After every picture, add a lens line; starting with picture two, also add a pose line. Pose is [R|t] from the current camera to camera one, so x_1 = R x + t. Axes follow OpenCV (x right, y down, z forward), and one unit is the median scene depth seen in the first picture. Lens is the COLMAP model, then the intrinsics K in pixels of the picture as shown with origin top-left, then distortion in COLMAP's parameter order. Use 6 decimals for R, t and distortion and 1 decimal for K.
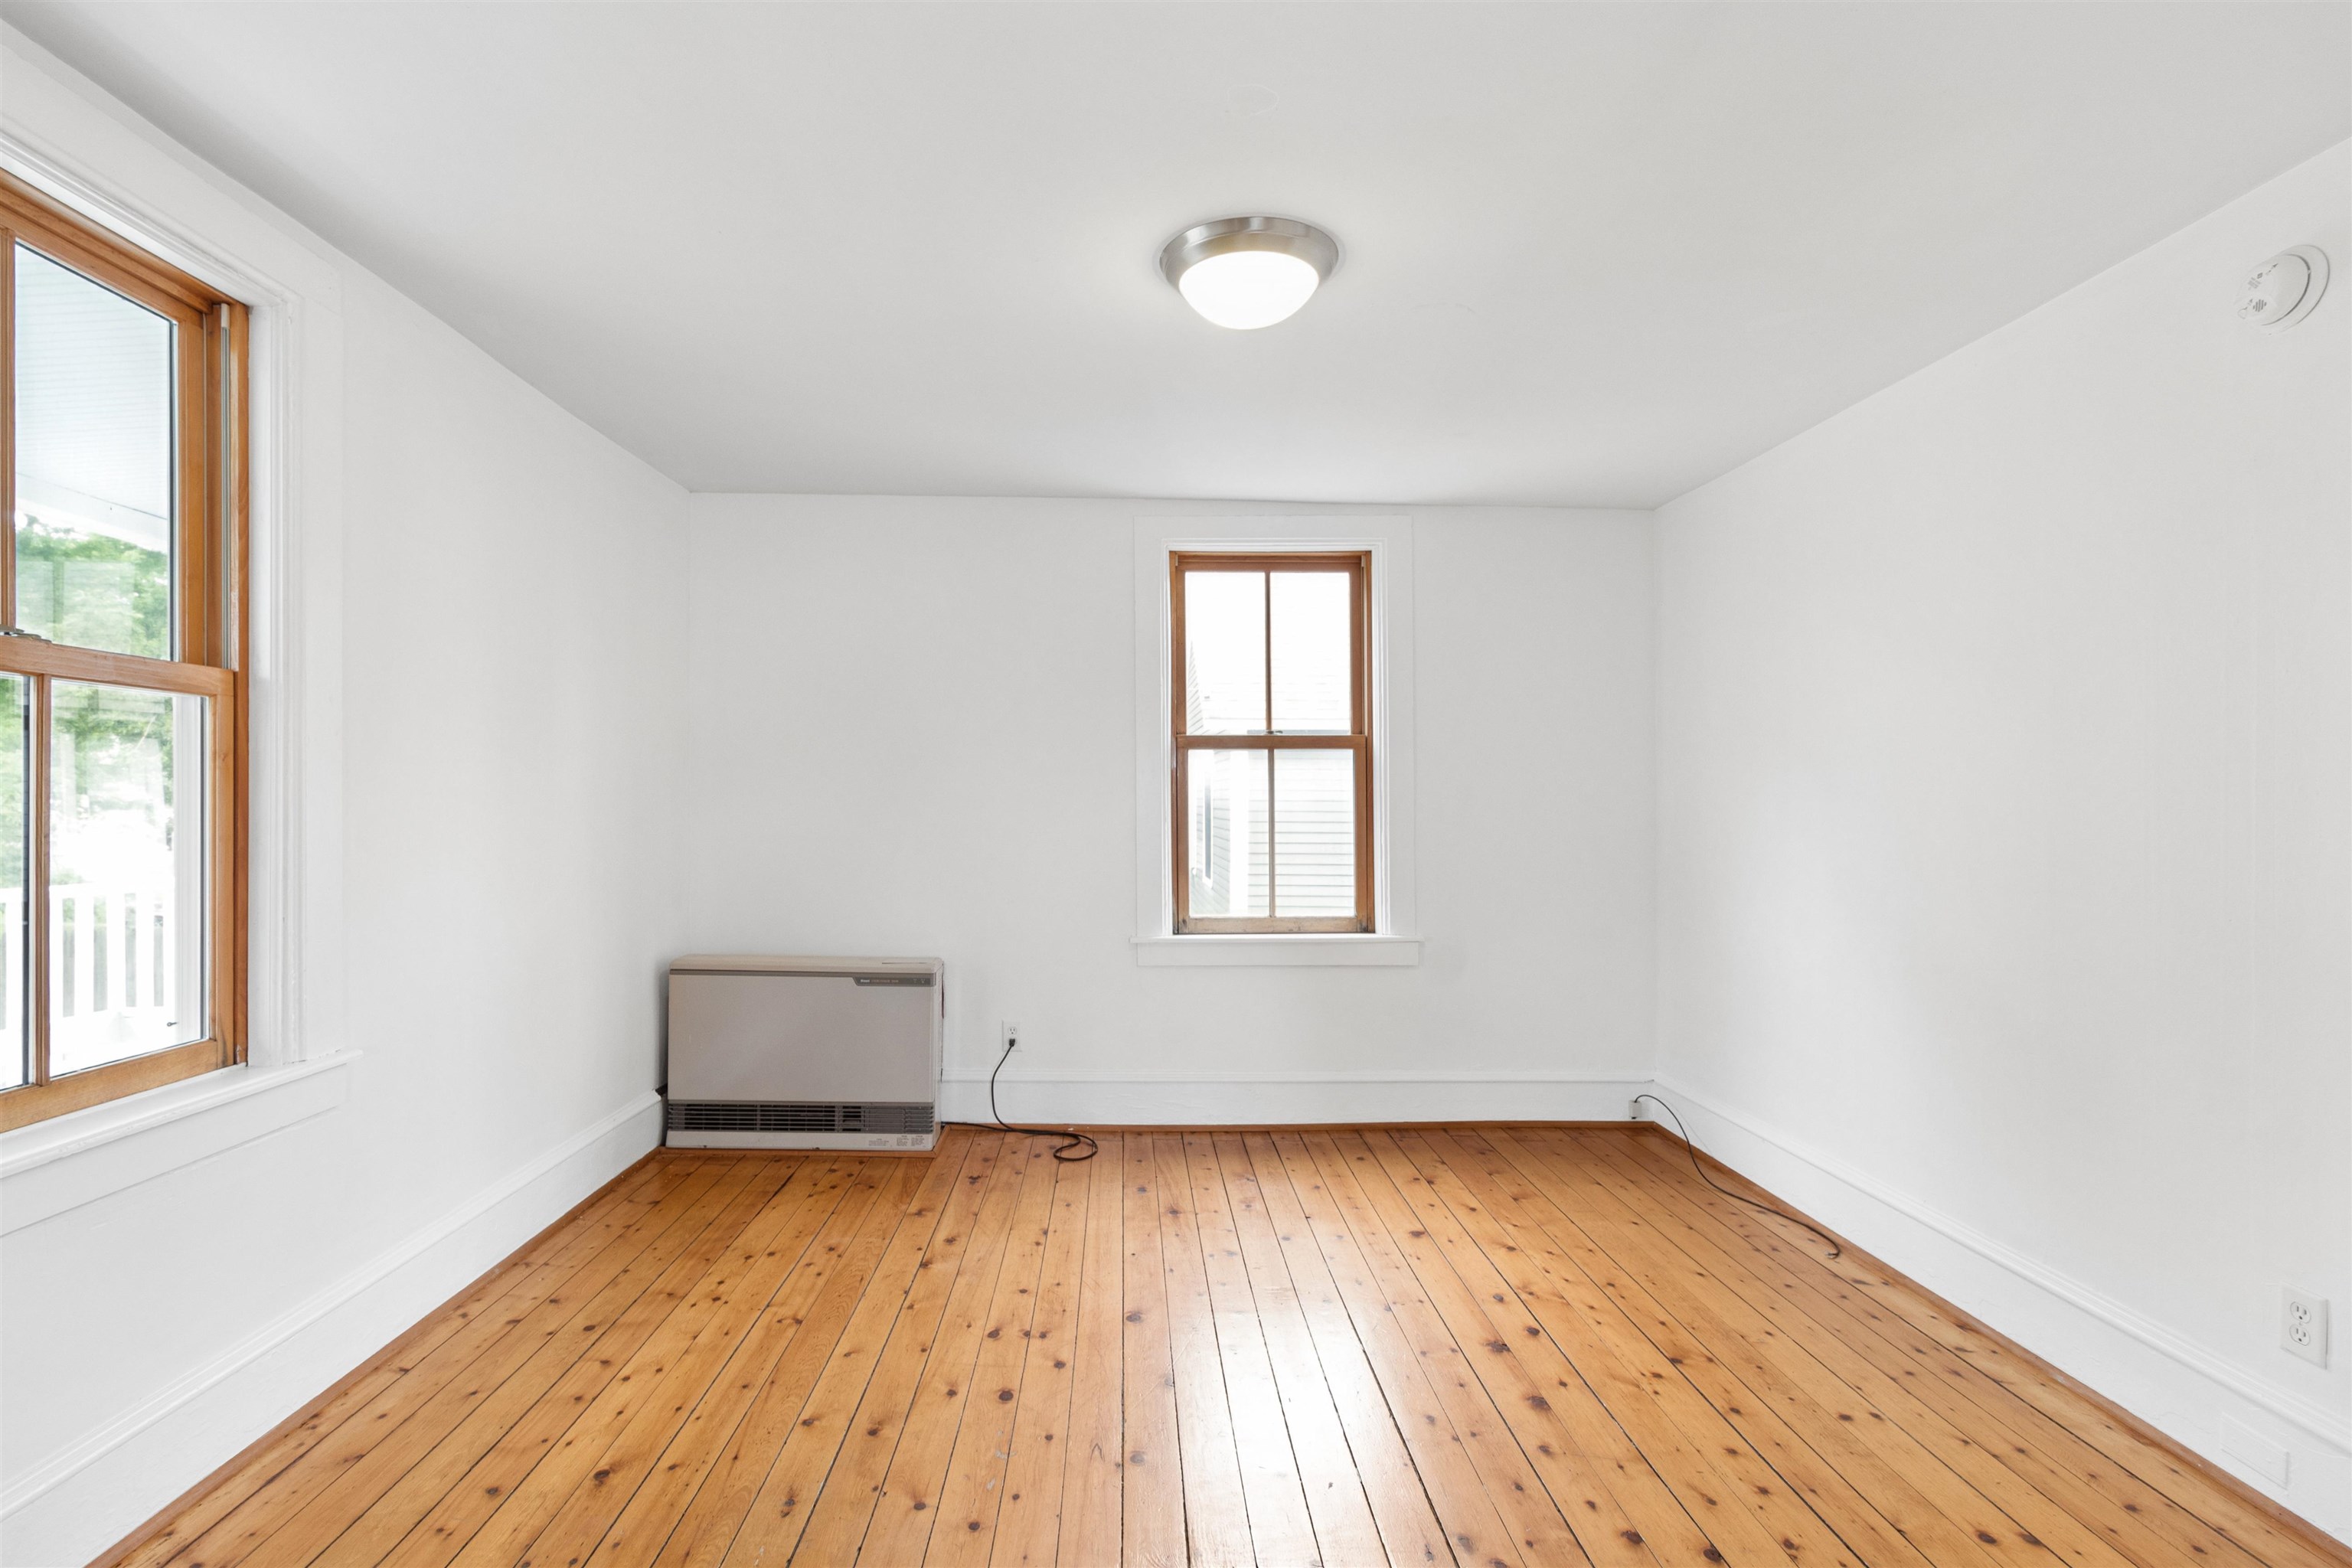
lens RADIAL K [[1096.7, 0, 1124.6], [0, 1096.7, 806.3], [0, 0, 1]] dist [-0.000174, 0.000283]
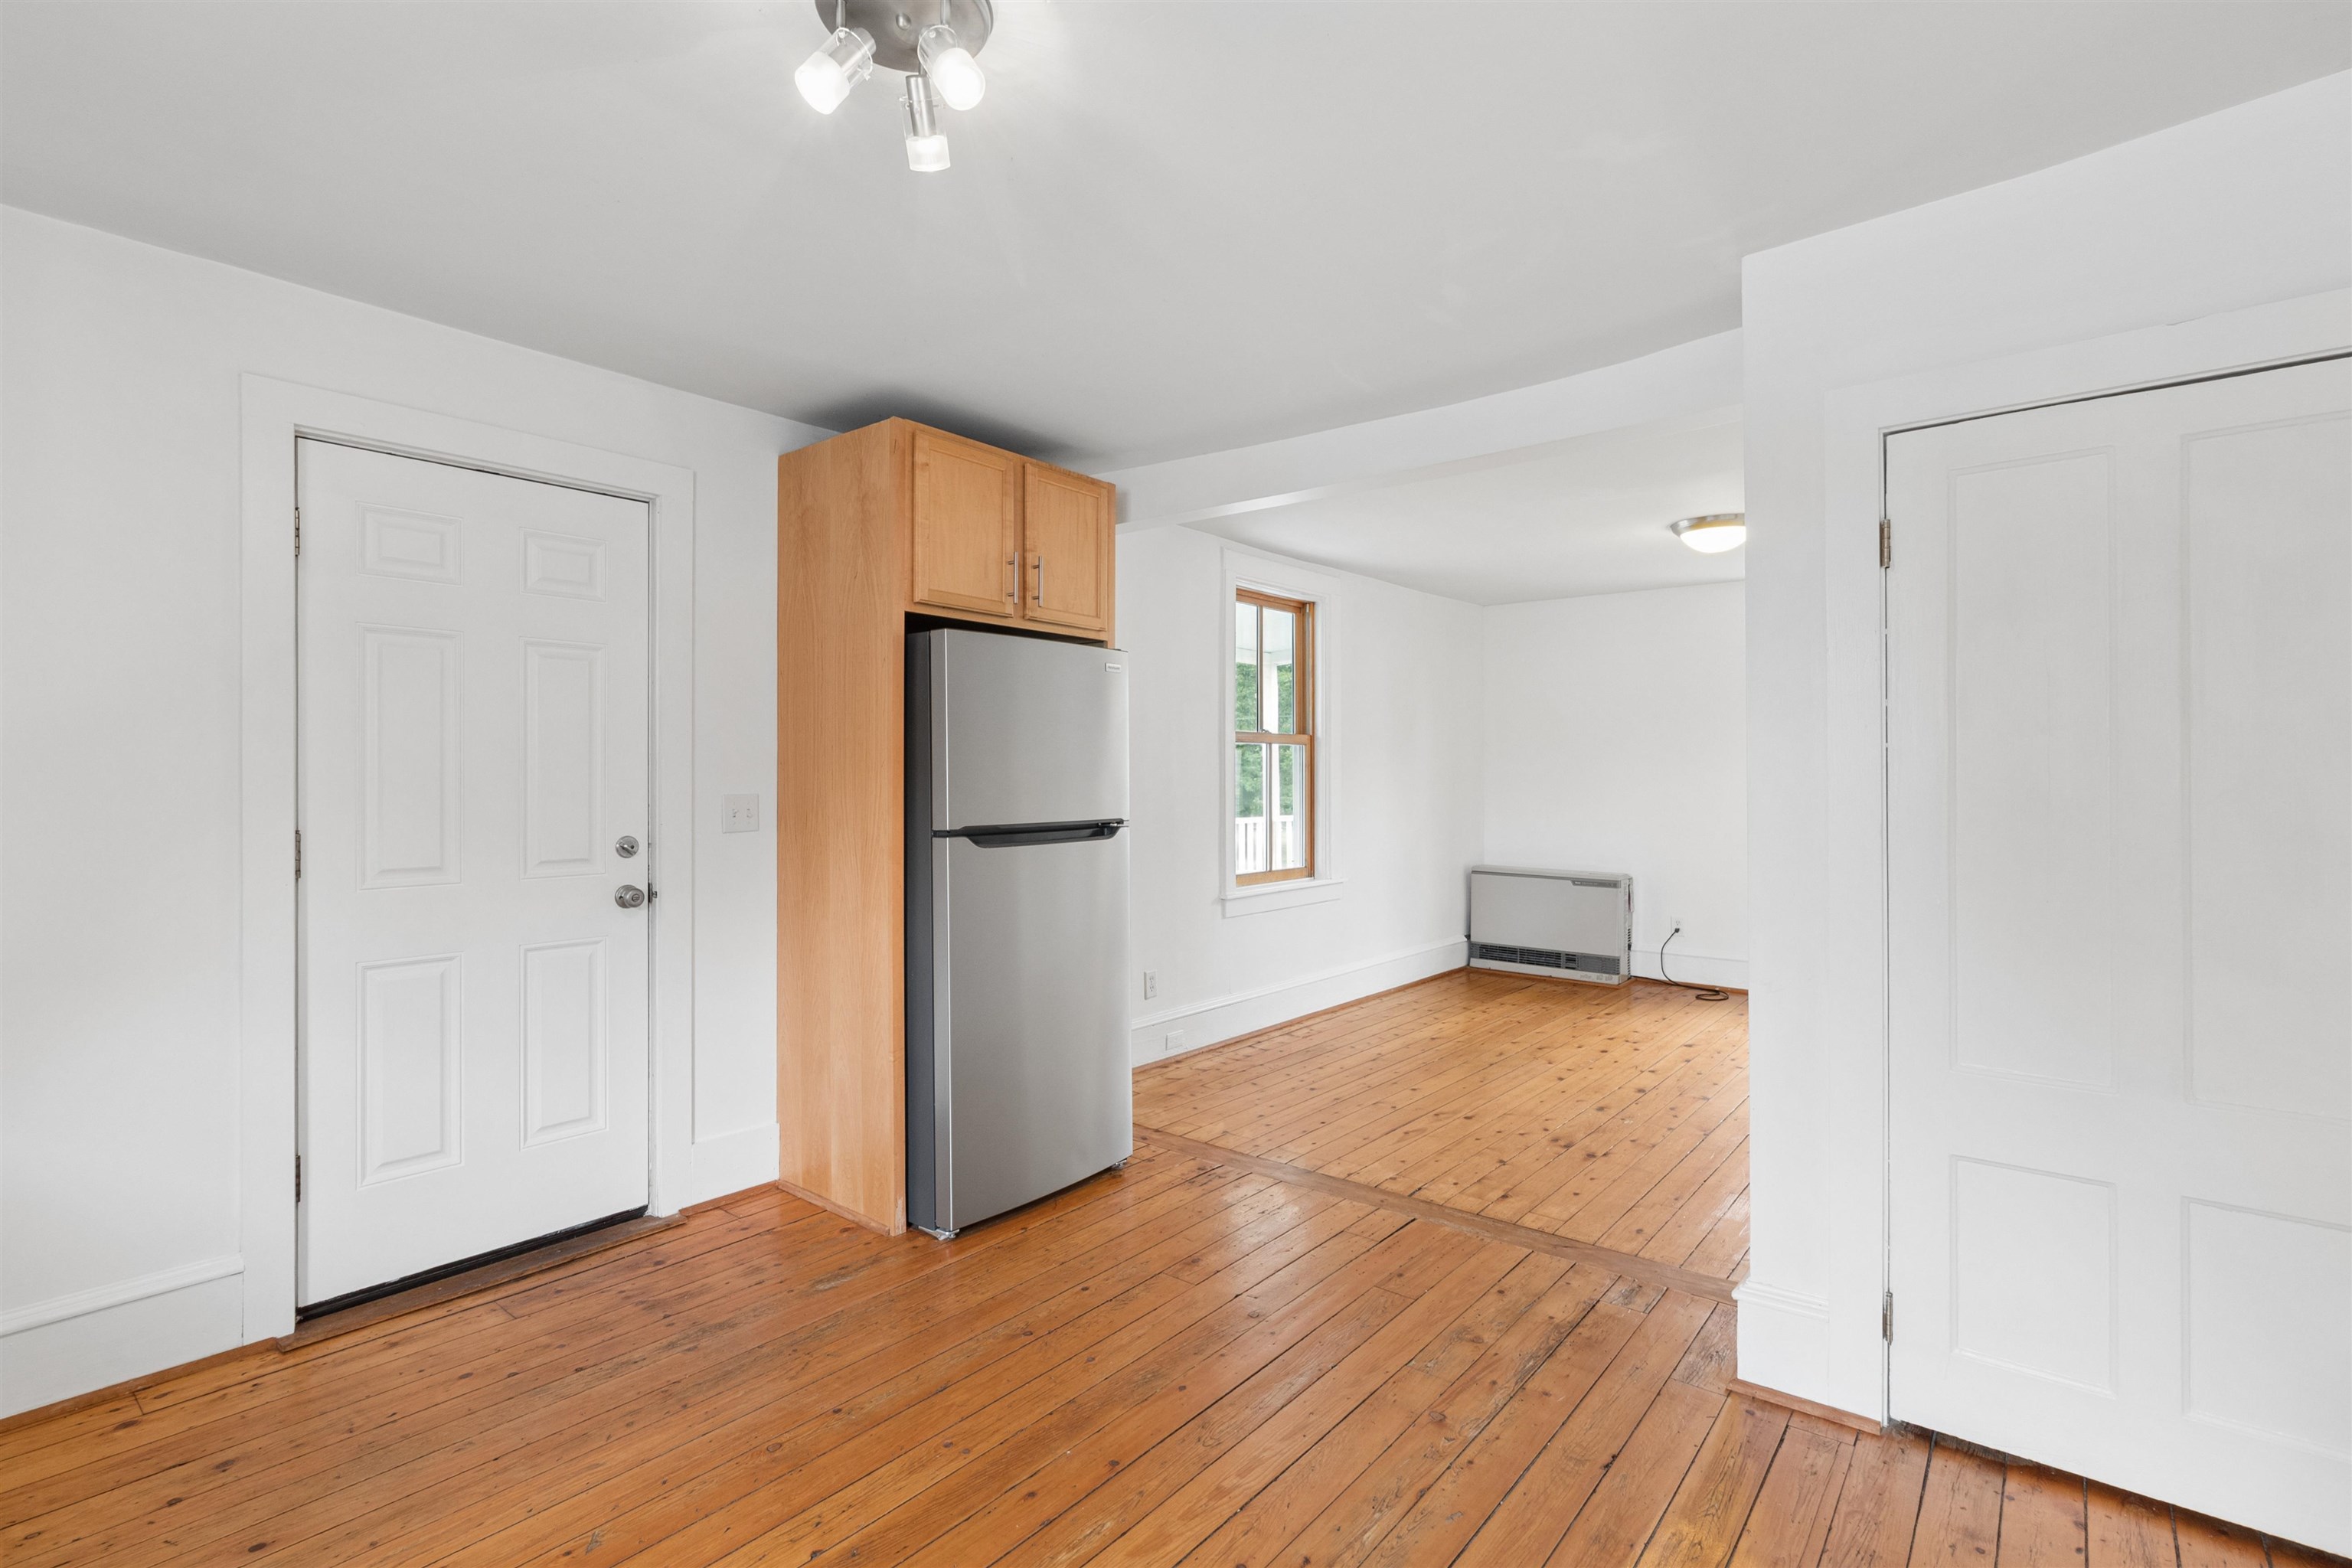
lens RADIAL K [[1103.5, 0, 1163.2], [0, 1103.5, 773.3], [0, 0, 1]] dist [0.001914, 0.000629]
pose [[0.766428, -0.004724, -0.642313, 0.387100], [0.002307, 0.999987, -0.004602, -0.008194], [0.642326, 0.002045, 0.766428, -0.768594]]
